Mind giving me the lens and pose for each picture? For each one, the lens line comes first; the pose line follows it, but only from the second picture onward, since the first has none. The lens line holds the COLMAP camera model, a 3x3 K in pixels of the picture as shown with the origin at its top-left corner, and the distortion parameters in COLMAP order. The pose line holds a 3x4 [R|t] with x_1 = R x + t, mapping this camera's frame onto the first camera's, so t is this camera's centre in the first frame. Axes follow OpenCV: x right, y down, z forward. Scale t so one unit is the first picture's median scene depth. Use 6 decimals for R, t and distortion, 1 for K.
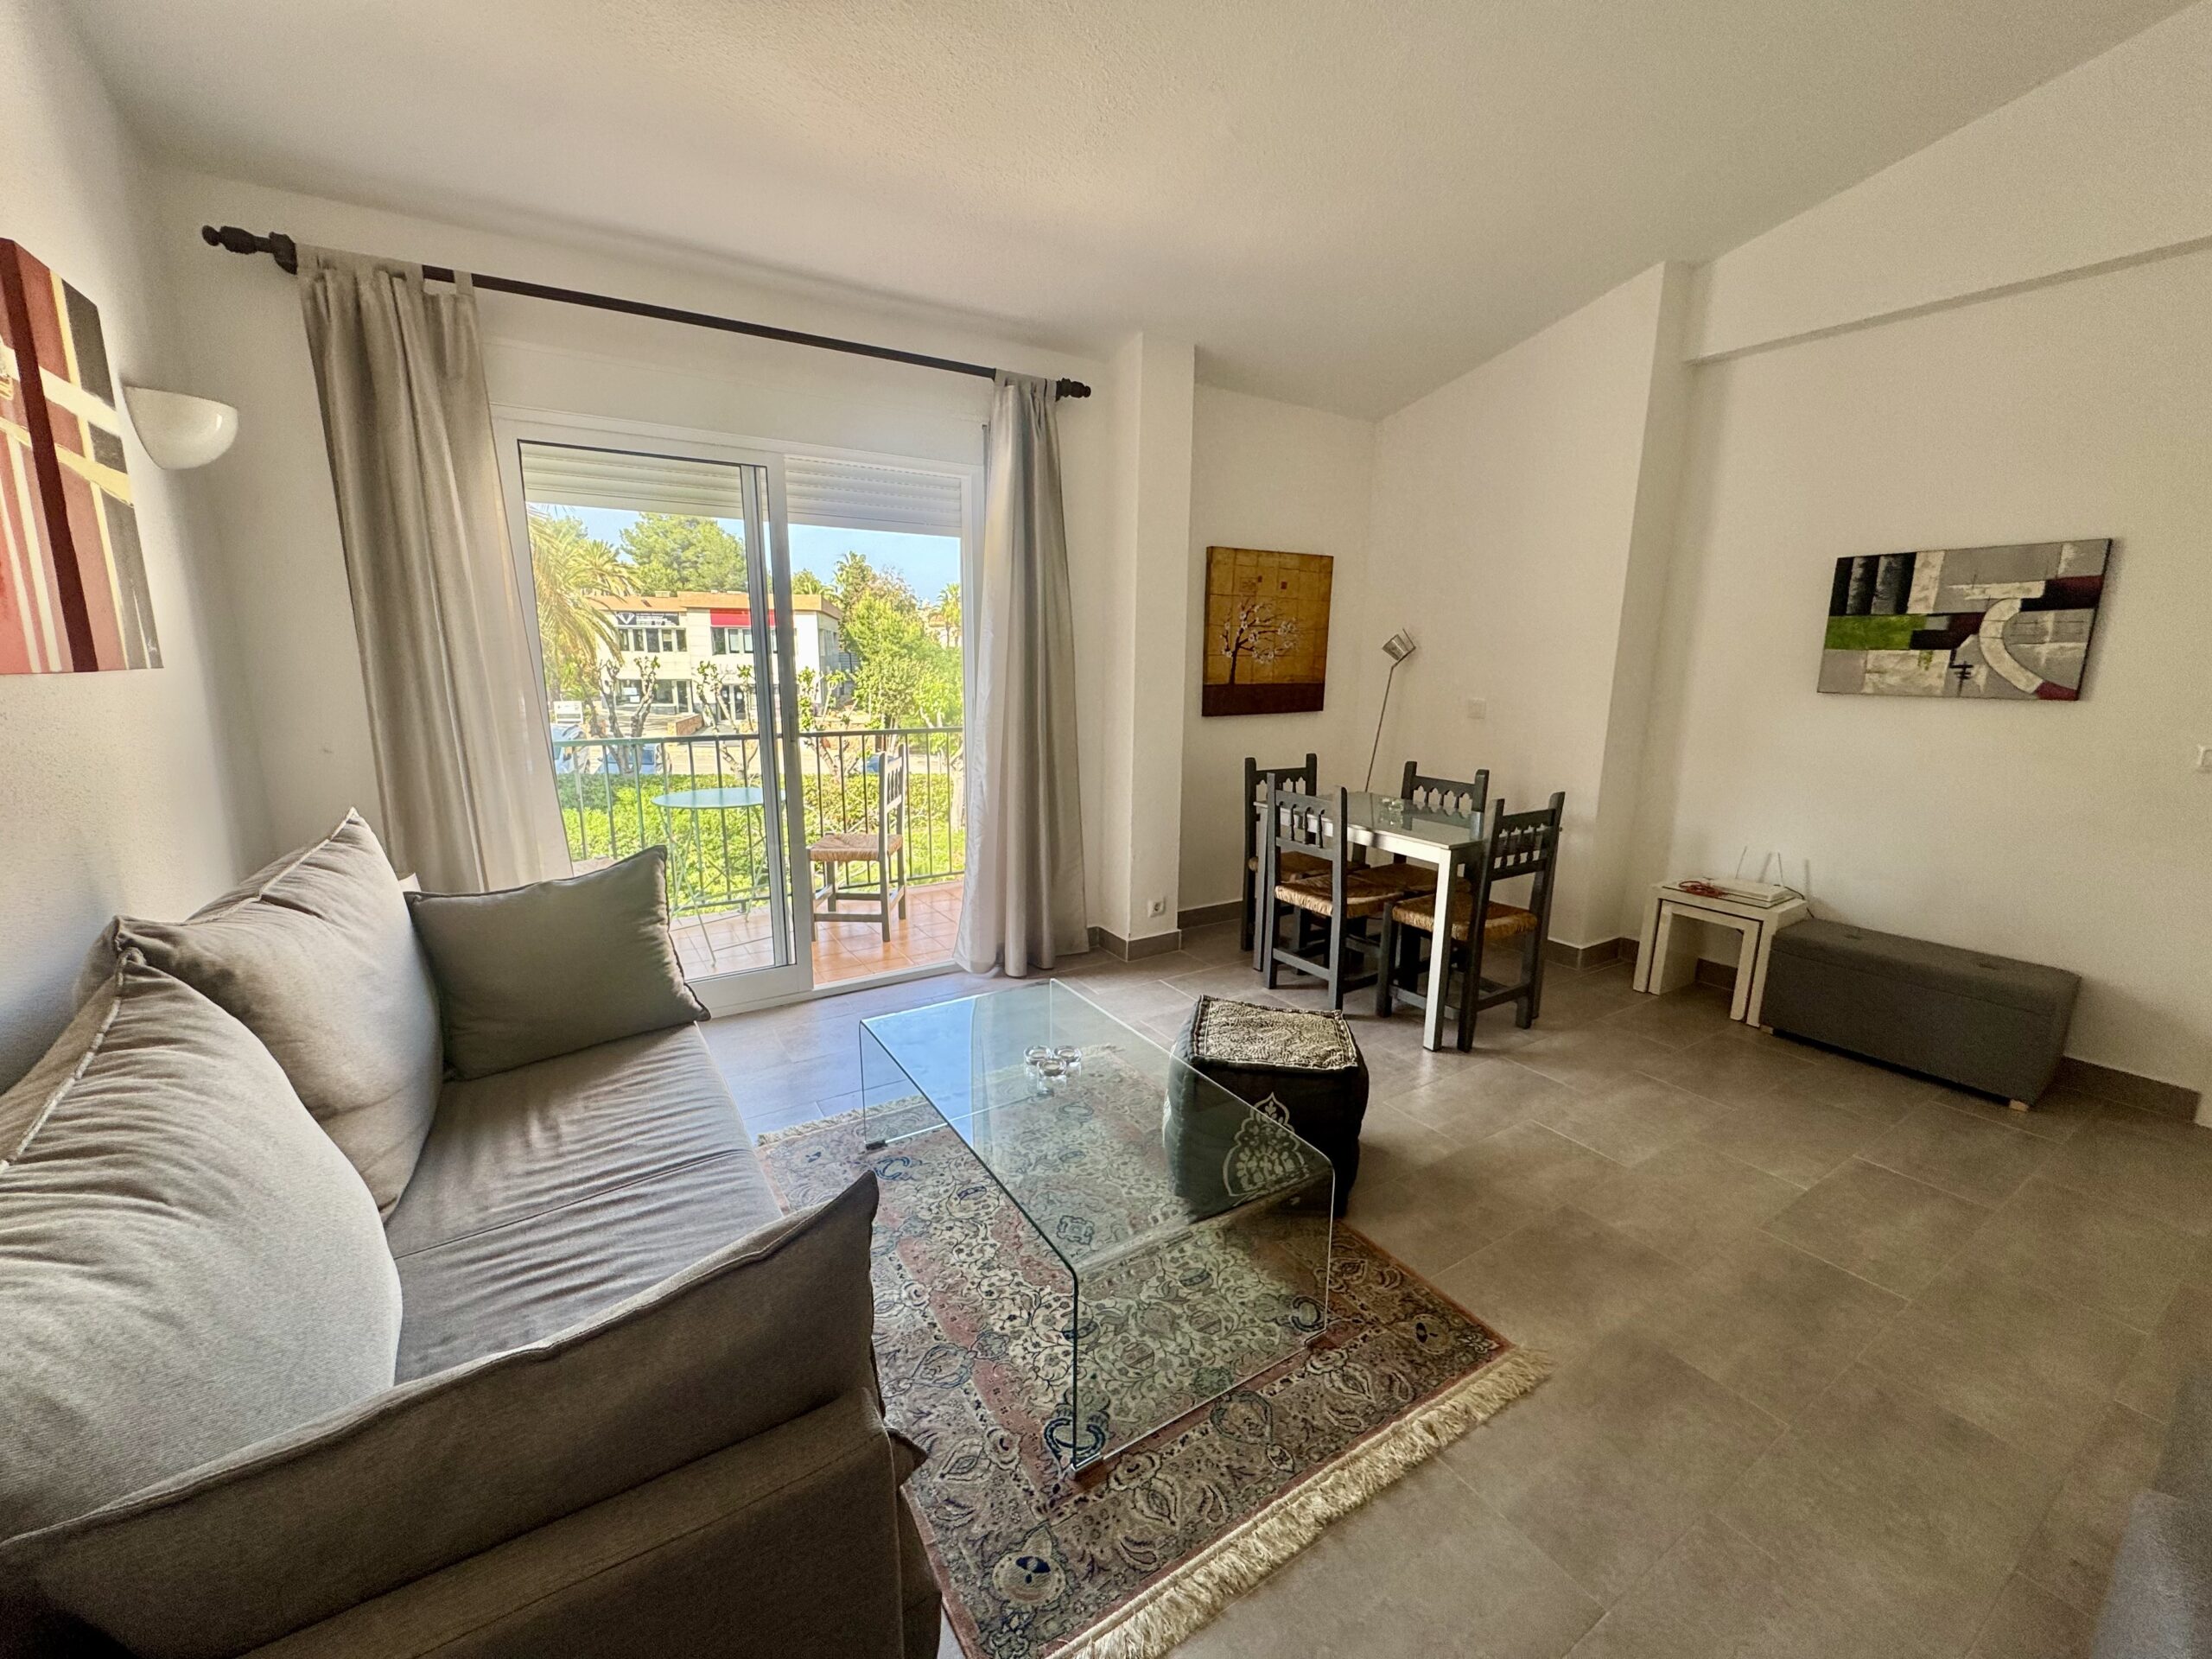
lens RADIAL K [[880.5, 0, 1103.6], [0, 880.5, 828.1], [0, 0, 1]] dist [-0.001339, -0.000497]
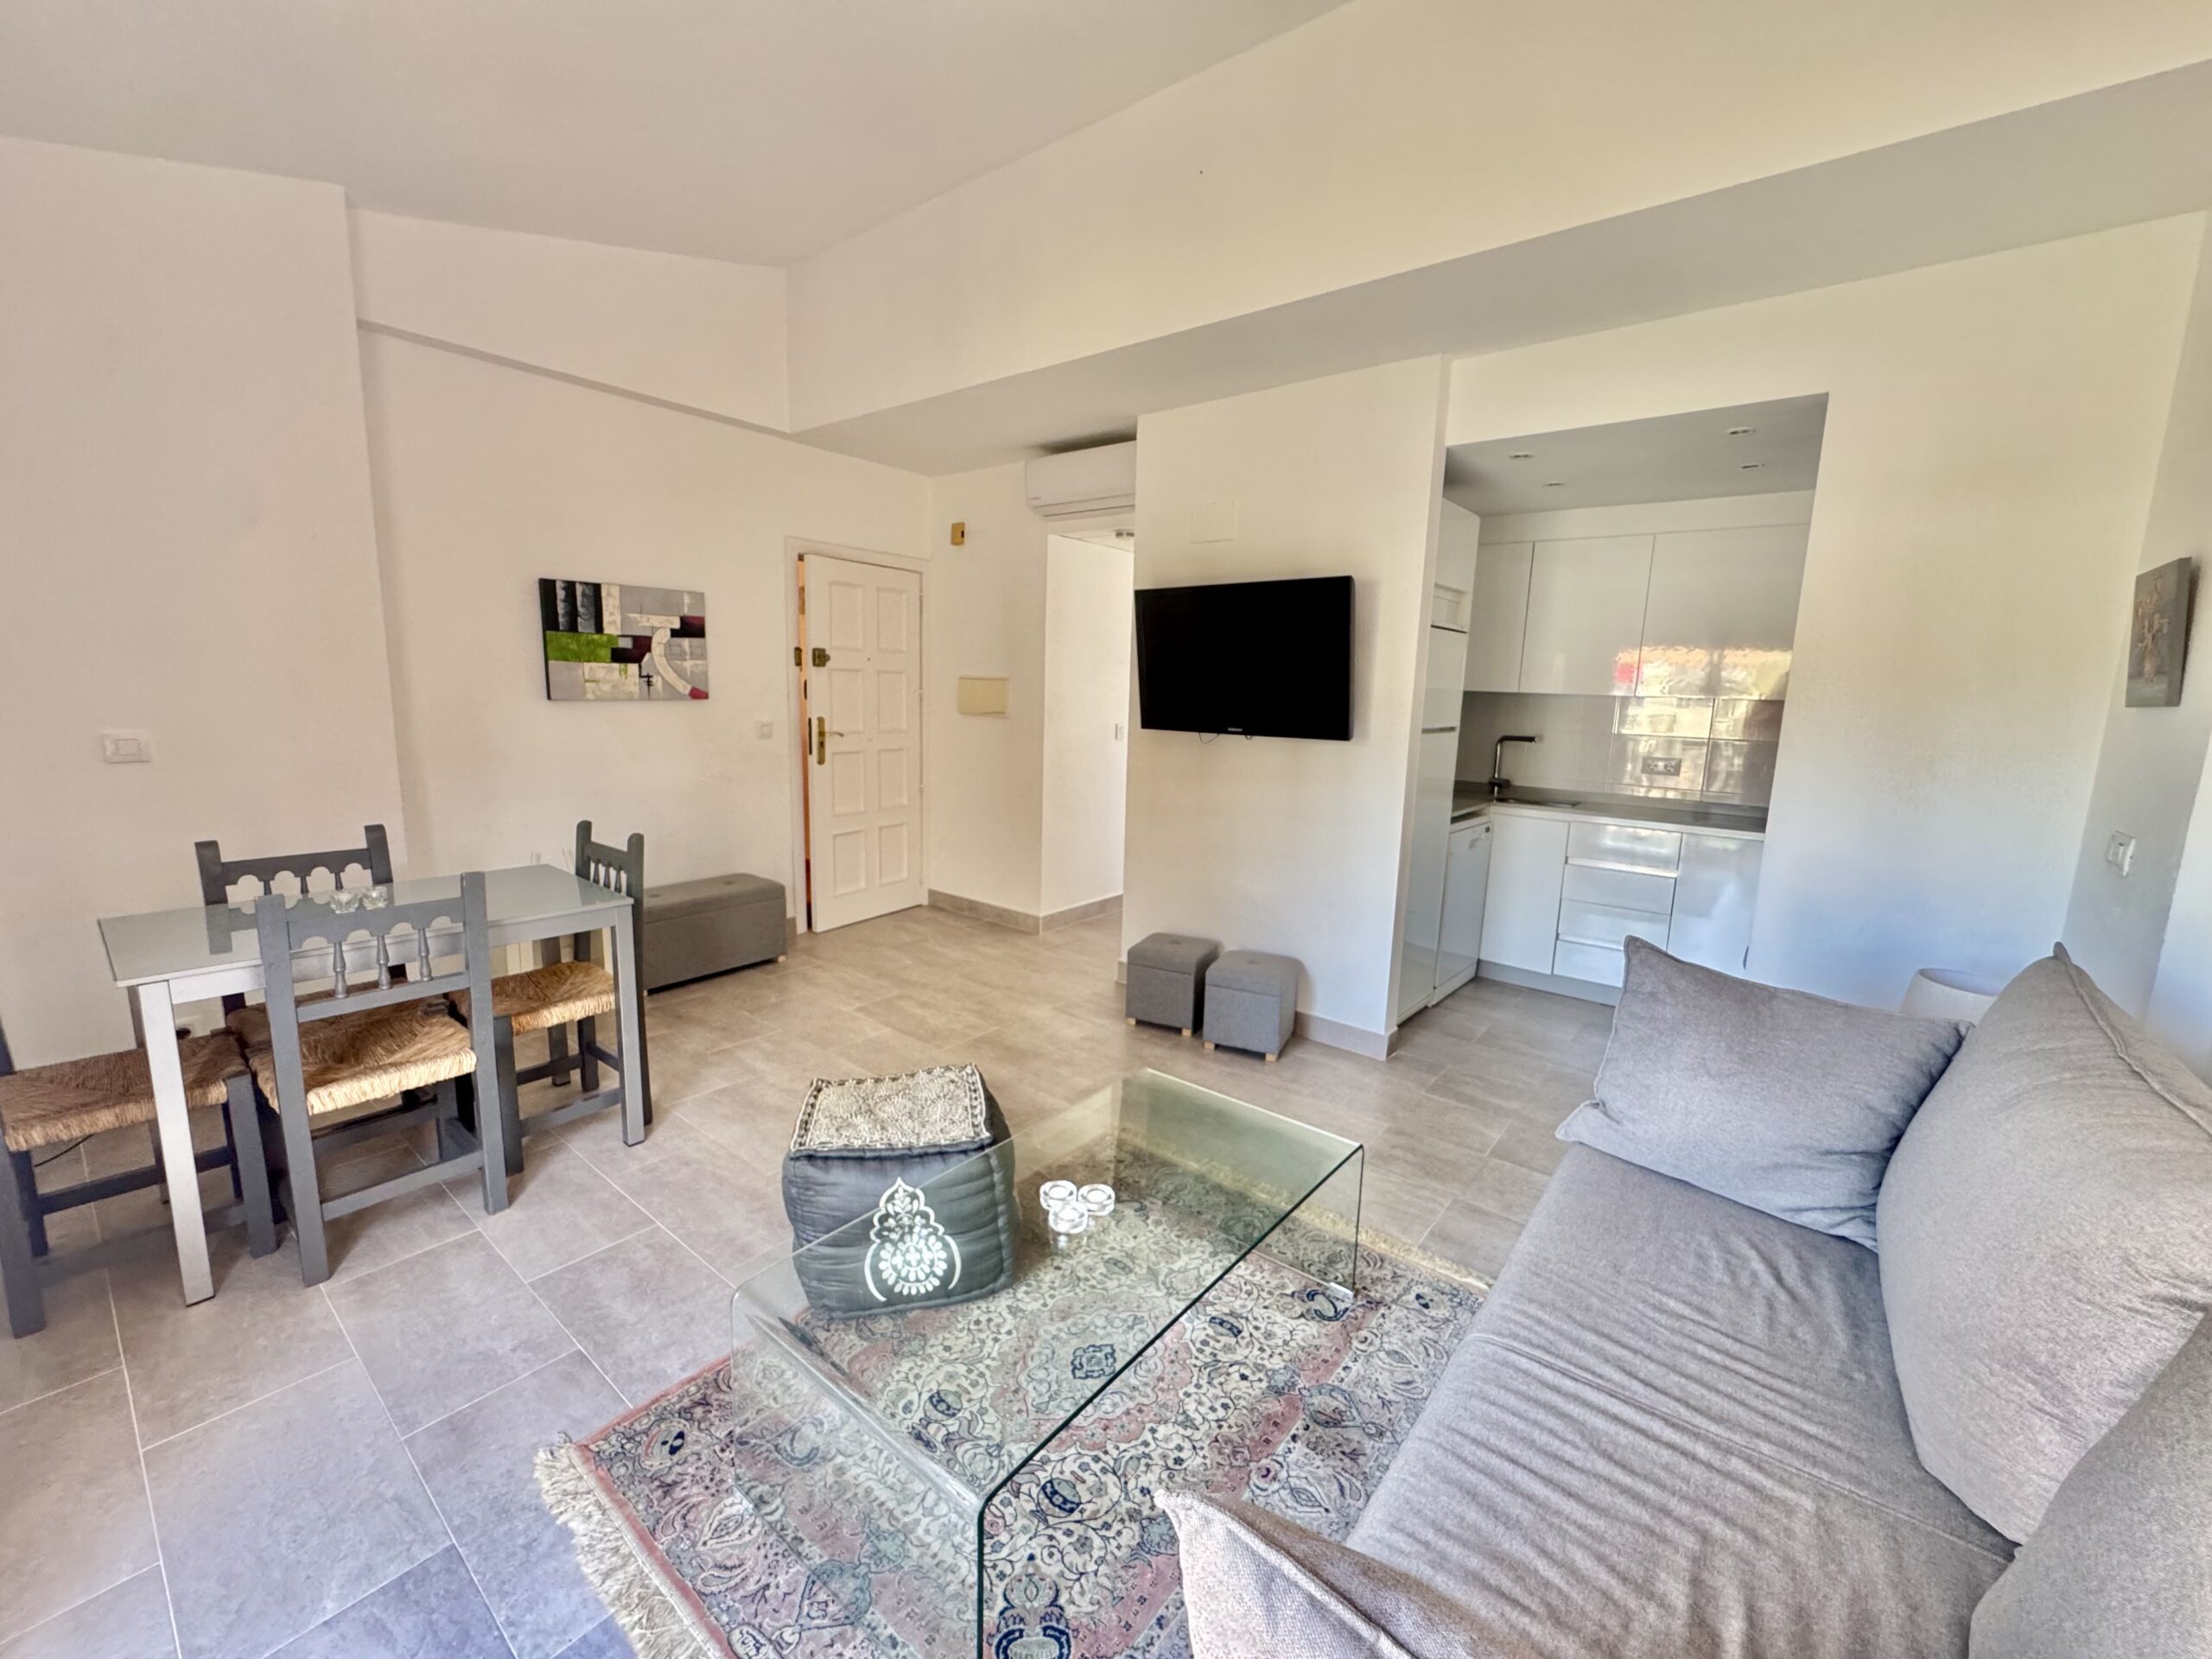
lens RADIAL K [[880.5, 0, 1109.6], [0, 880.5, 827.3], [0, 0, 1]] dist [-0.001339, -0.000497]
pose [[-0.324106, -0.175075, 0.929680, -0.490103], [0.152830, 0.960128, 0.234089, -0.160474], [-0.933594, 0.217953, -0.284426, 0.734709]]
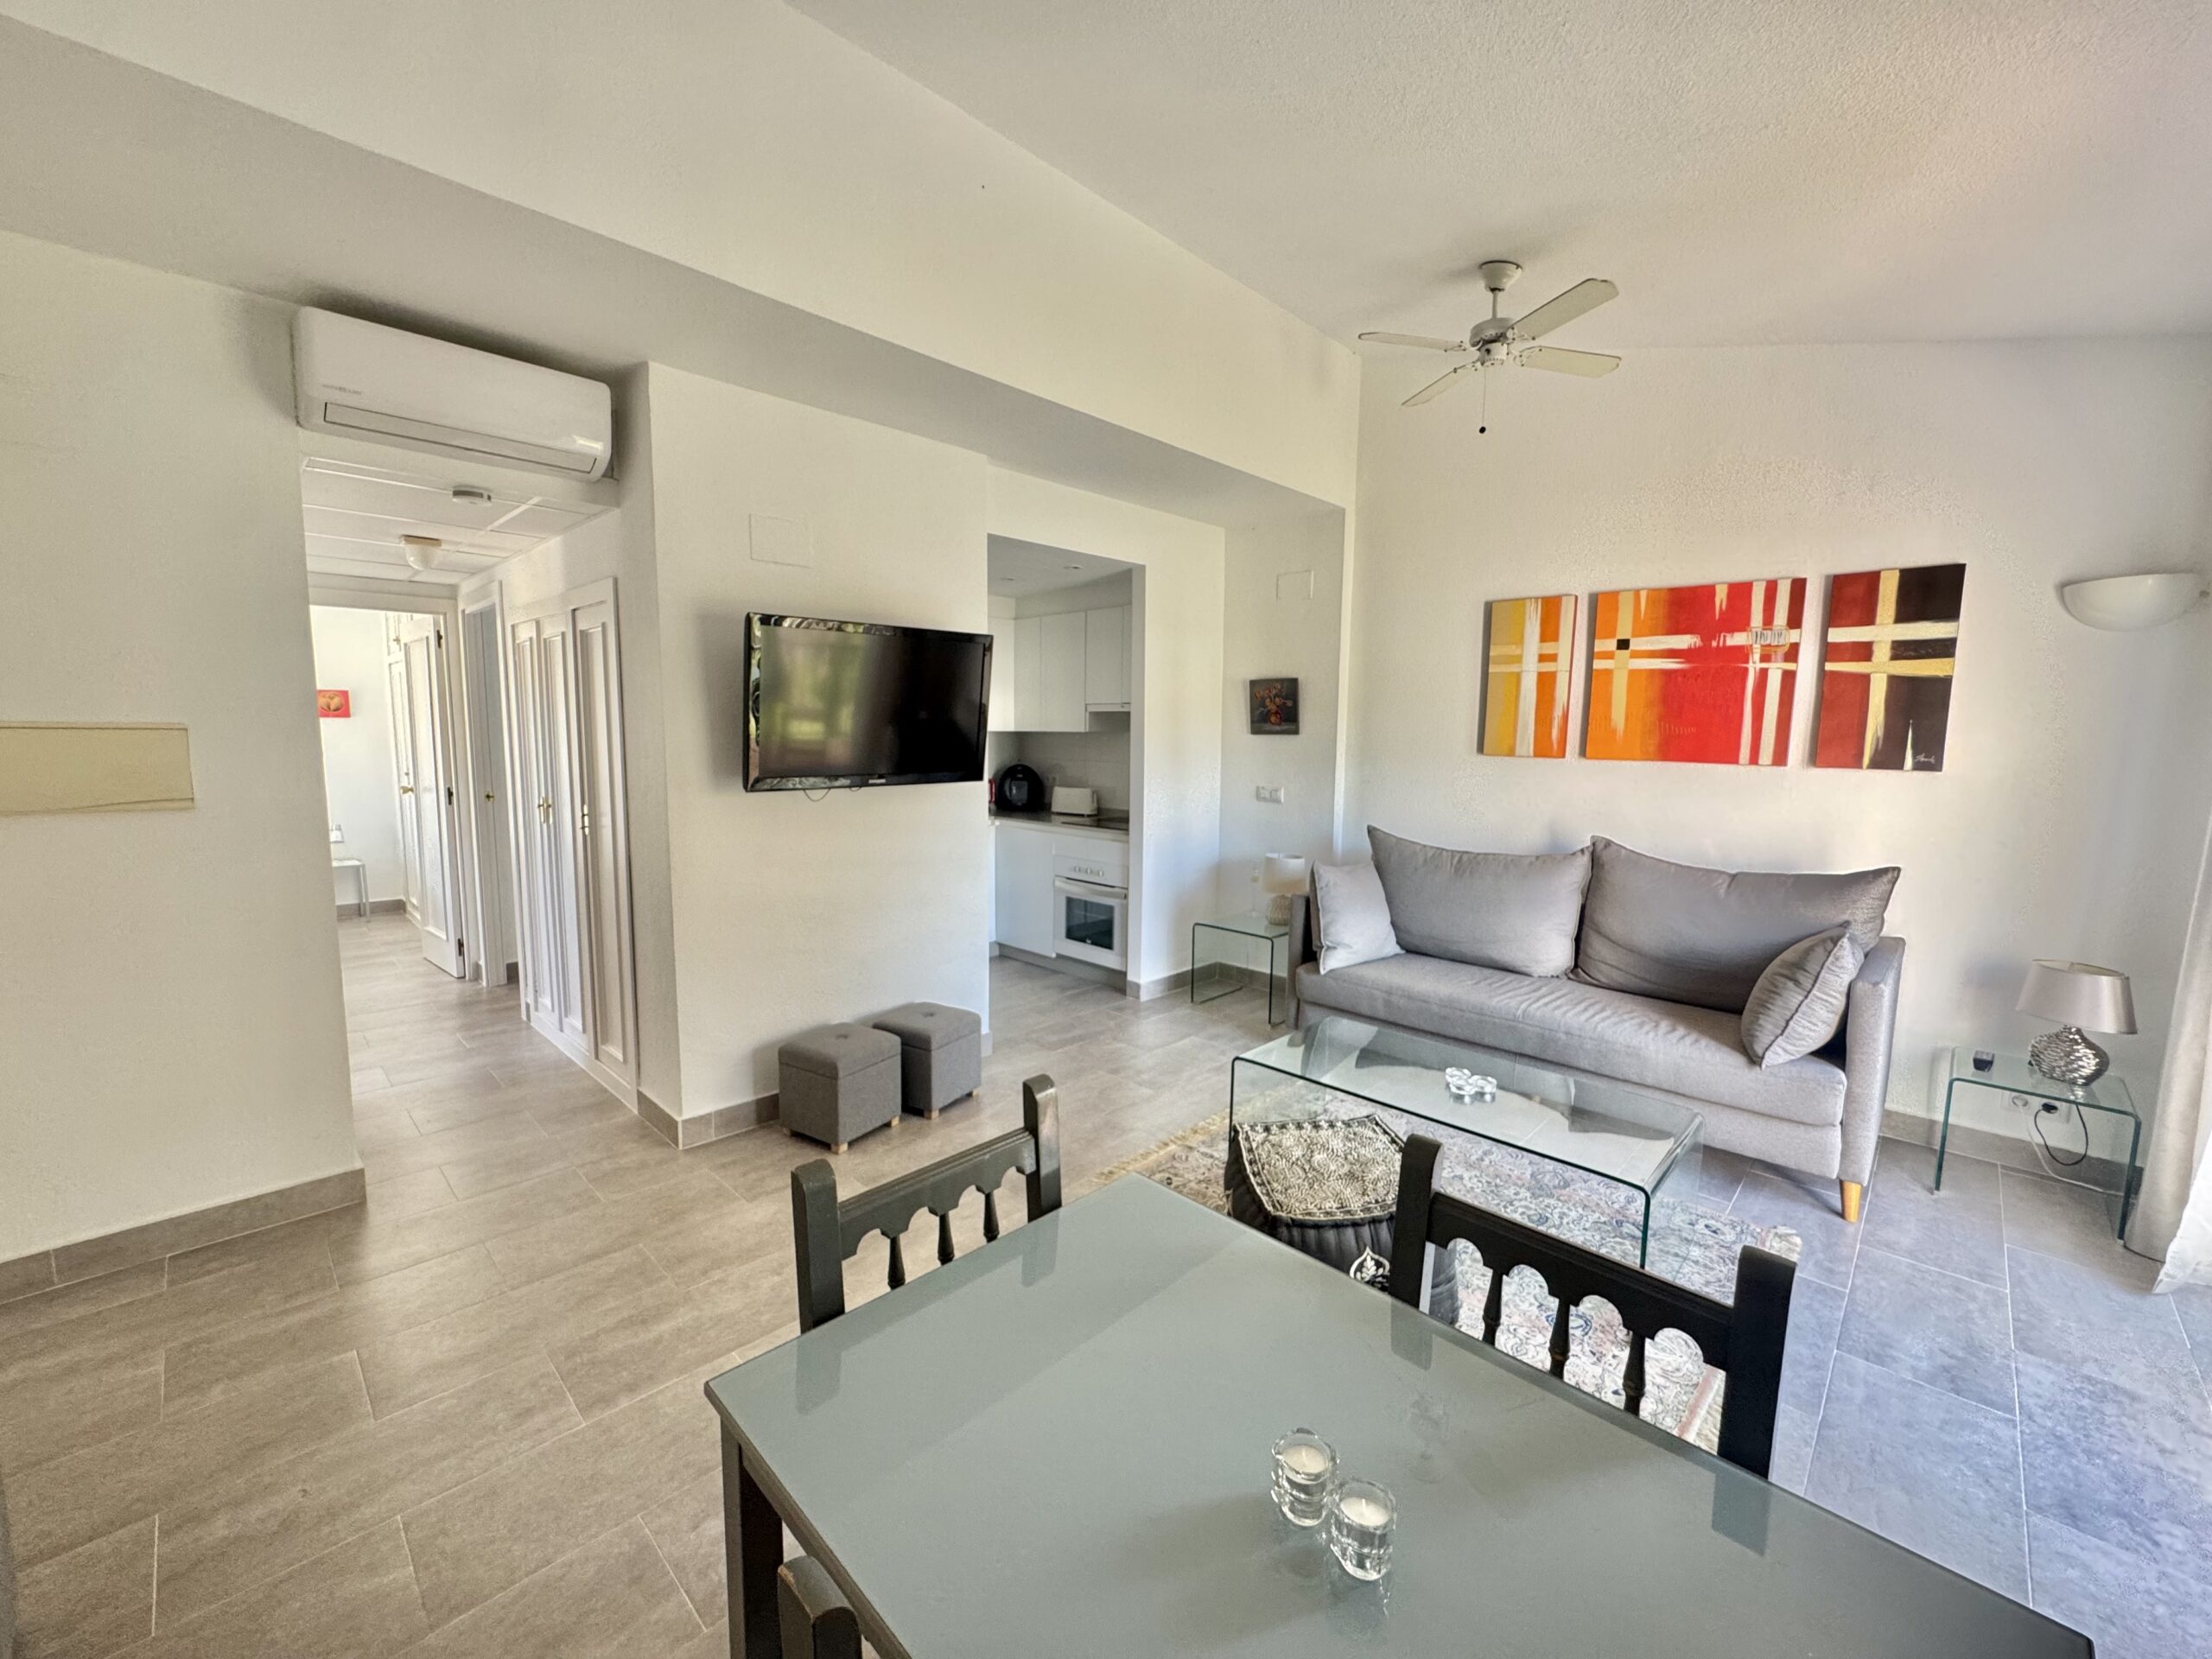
lens RADIAL K [[880.5, 0, 1107.7], [0, 880.5, 829.9], [0, 0, 1]] dist [-0.001339, -0.000497]
pose [[-0.973907, -0.000461, -0.226949, 0.467675], [-0.069547, 0.952493, 0.296513, -0.260604], [0.216030, 0.304560, -0.927671, 1.259925]]
